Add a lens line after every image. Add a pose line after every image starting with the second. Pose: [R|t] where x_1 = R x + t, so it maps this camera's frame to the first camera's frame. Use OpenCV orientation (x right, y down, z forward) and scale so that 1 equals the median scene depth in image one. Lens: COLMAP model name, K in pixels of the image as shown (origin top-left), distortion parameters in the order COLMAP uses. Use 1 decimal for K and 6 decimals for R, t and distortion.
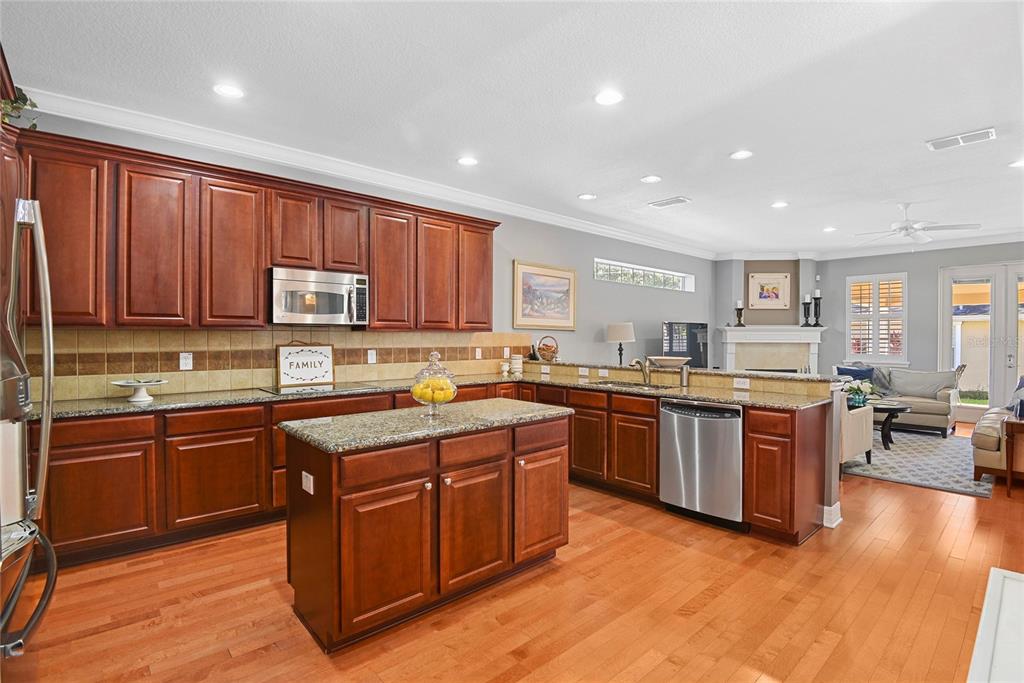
lens RADIAL K [[479.9, 0, 539.7], [0, 479.9, 343.6], [0, 0, 1]] dist [-0.004551, -0.001059]
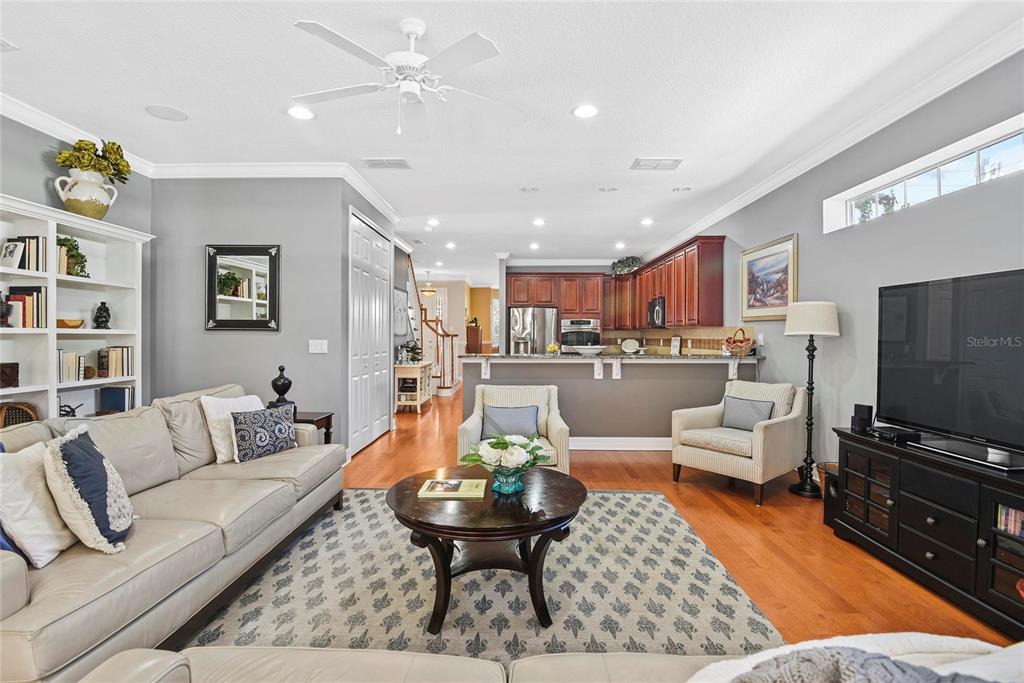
lens RADIAL K [[493.4, 0, 512.6], [0, 493.4, 340.7], [0, 0, 1]] dist [-0.004376, -0.000302]
pose [[-0.692002, -0.000811, -0.721895, 1.197136], [-0.018653, 0.999686, 0.016758, 0.000209], [0.721654, 0.025062, -0.691800, 1.616179]]
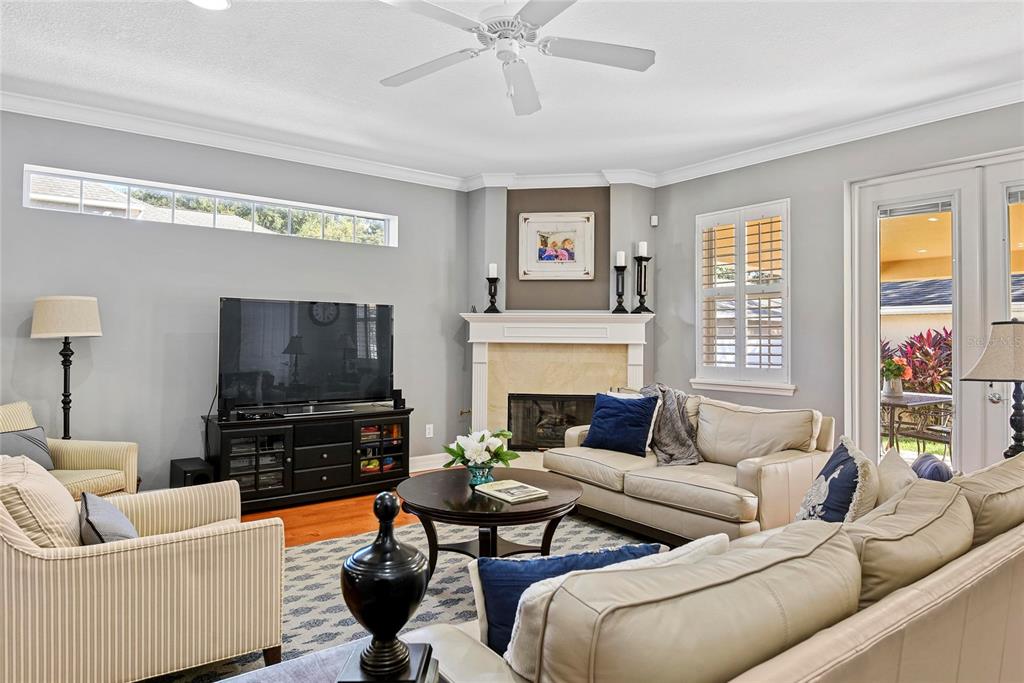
lens RADIAL K [[620.4, 0, 512.0], [0, 620.4, 338.8], [0, 0, 1]] dist [0.007604, -0.000472]
pose [[0.994975, 0.005651, -0.099964, 0.944387], [-0.007228, 0.999855, -0.015421, 0.007079], [0.099862, 0.016066, 0.994872, 0.597037]]
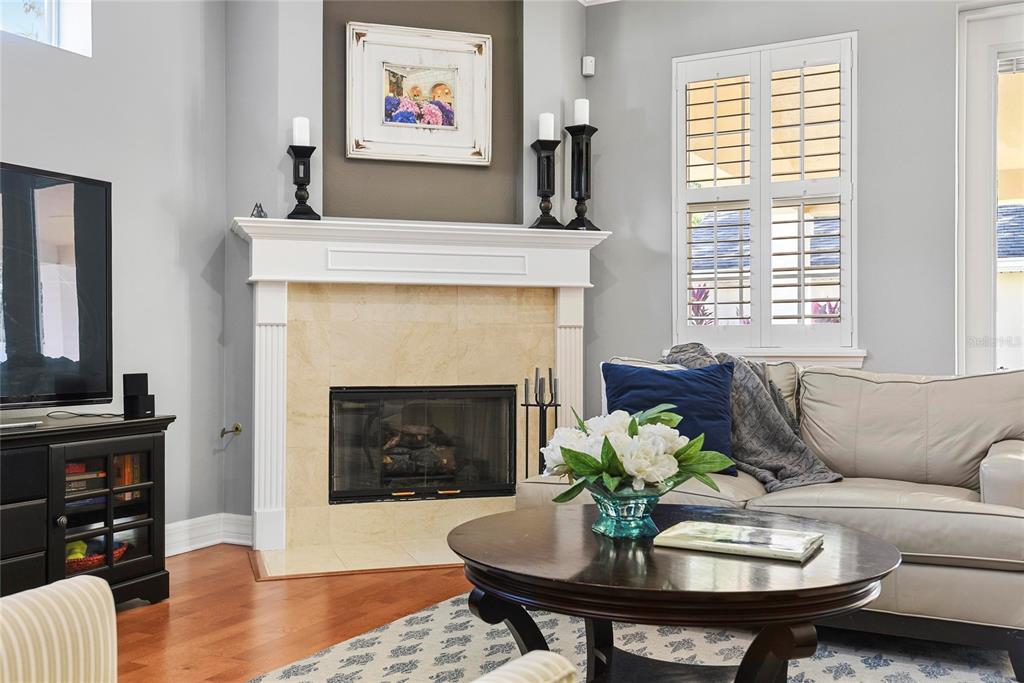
lens RADIAL K [[1016.7, 0, 506.1], [0, 1016.7, 336.8], [0, 0, 1]] dist [0.074775, 0.000000]
pose [[0.943840, 0.000612, 0.330402, 0.632723], [0.006418, 0.999776, -0.020188, 0.072454], [-0.330340, 0.021175, 0.943624, 0.840587]]
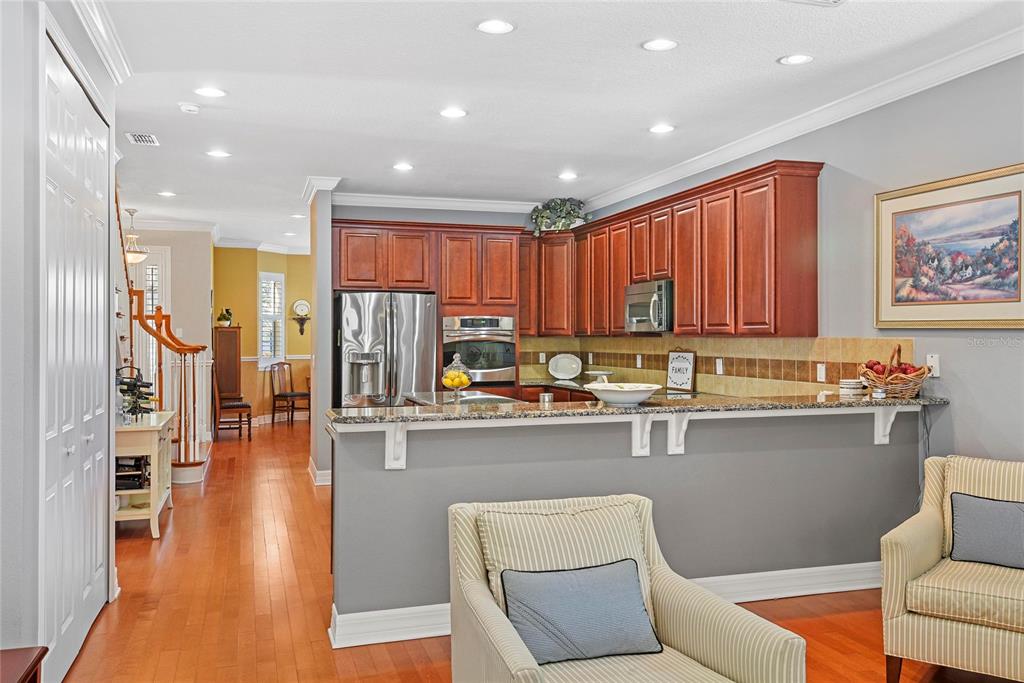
lens RADIAL K [[841.7, 0, 513.6], [0, 841.7, 342.1], [0, 0, 1]] dist [0.054762, 0.009807]
pose [[-0.429875, 0.001874, -0.902887, 1.105658], [-0.015452, 0.999836, 0.009432, -0.023827], [0.902756, 0.018006, -0.429775, 1.233581]]
